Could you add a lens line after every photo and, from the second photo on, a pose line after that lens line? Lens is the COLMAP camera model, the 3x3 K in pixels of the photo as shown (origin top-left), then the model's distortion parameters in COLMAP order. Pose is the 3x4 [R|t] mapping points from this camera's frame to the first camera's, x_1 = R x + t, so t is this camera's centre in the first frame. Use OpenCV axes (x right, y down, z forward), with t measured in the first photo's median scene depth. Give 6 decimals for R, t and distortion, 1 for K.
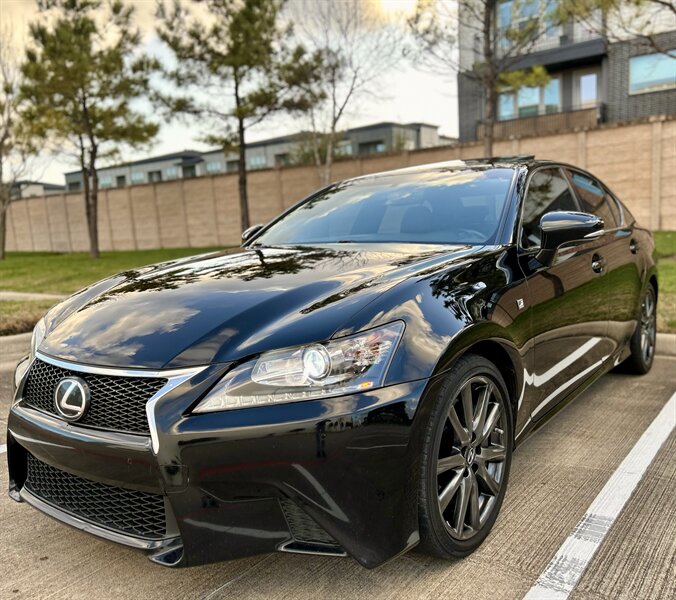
lens RADIAL K [[594.6, 0, 350.1], [0, 594.6, 318.6], [0, 0, 1]] dist [0.019546, -0.000866]
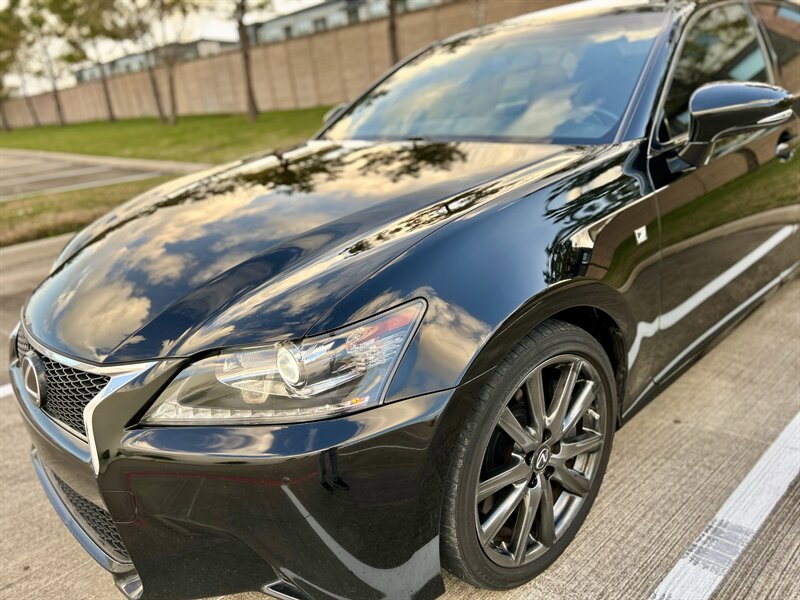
lens RADIAL K [[589.4, 0, 400.0], [0, 589.4, 300.0], [0, 0, 1]] dist [0.006763, -0.003756]
pose [[0.979577, 0.016986, -0.200350, 0.110229], [0.027074, 0.976208, 0.215139, -0.077735], [0.199238, -0.216169, 0.955811, 0.198932]]
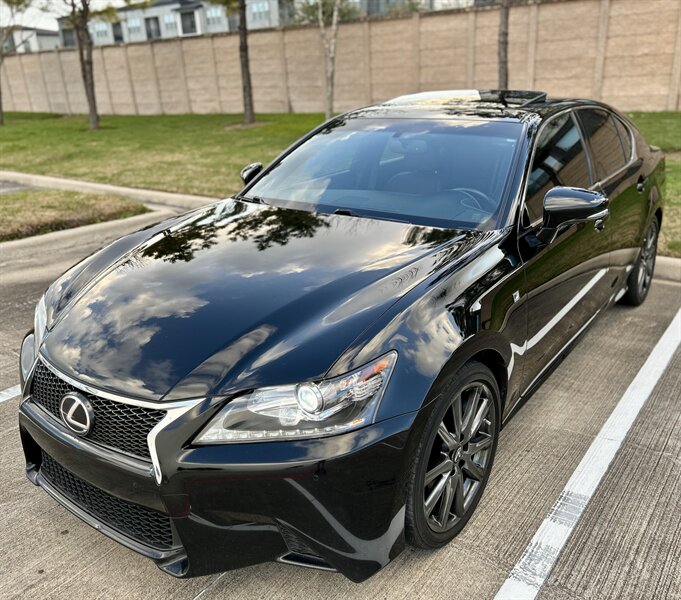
lens RADIAL K [[584.5, 0, 352.7], [0, 584.5, 297.4], [0, 0, 1]] dist [0.017884, -0.002492]
pose [[0.999910, 0.012981, -0.003362, 0.009658], [-0.012045, 0.979691, 0.200151, -0.159326], [0.005892, -0.200093, 0.979759, 0.022409]]
